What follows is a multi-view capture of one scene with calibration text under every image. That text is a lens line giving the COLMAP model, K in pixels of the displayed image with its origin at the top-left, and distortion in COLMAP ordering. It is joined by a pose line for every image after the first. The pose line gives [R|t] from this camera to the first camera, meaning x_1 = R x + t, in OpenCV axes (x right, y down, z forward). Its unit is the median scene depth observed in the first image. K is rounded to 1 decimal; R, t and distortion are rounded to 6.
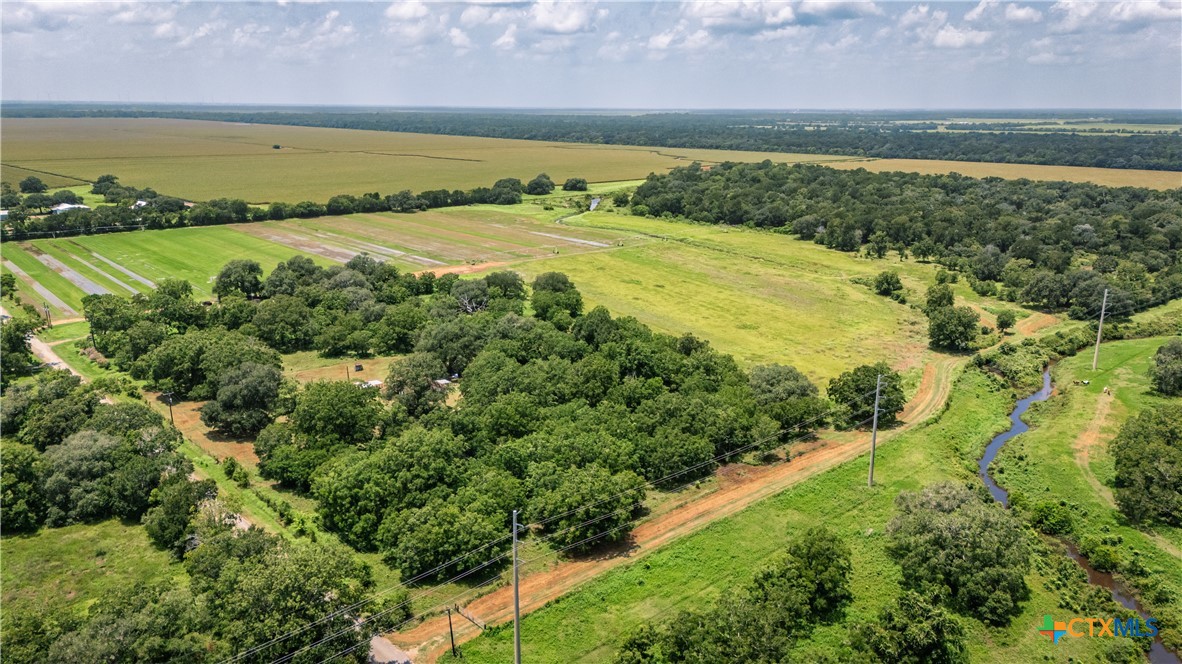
lens RADIAL K [[831.1, 0, 591.0], [0, 831.1, 332.0], [0, 0, 1]] dist [-0.000387, -0.003398]
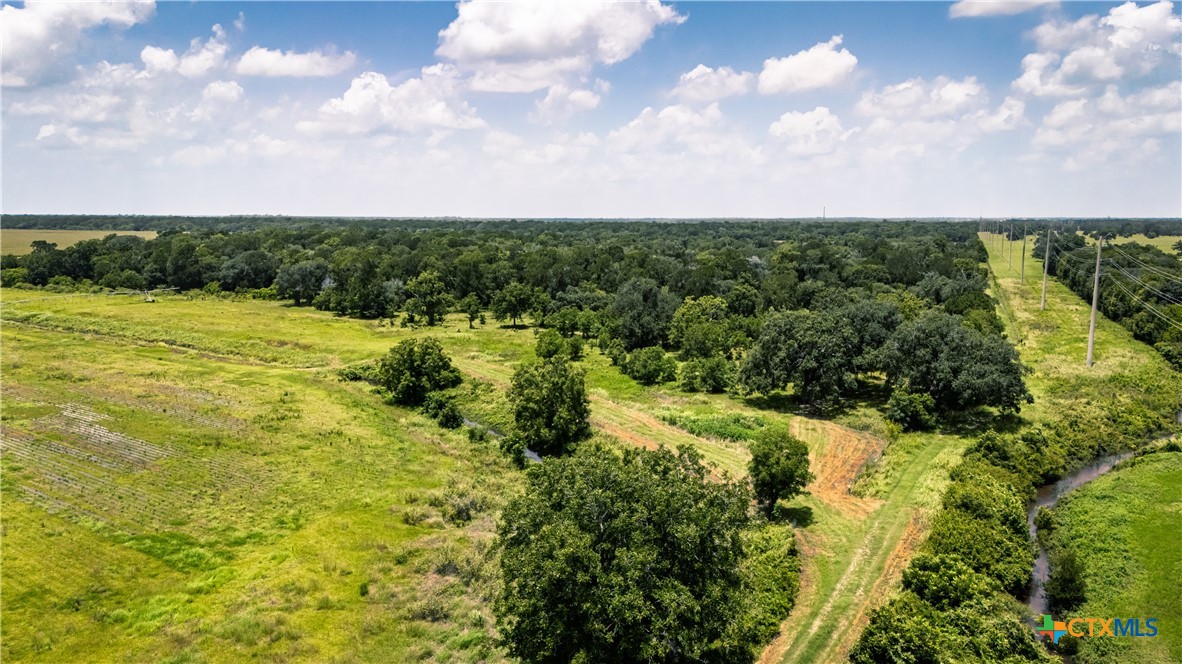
lens RADIAL K [[831.1, 0, 591.0], [0, 831.1, 332.0], [0, 0, 1]] dist [-0.000387, -0.003398]
pose [[0.900127, -0.057003, 0.431883, 0.228003], [0.110955, 0.988705, -0.100755, -0.025684], [-0.421261, 0.138611, 0.896284, 0.537699]]
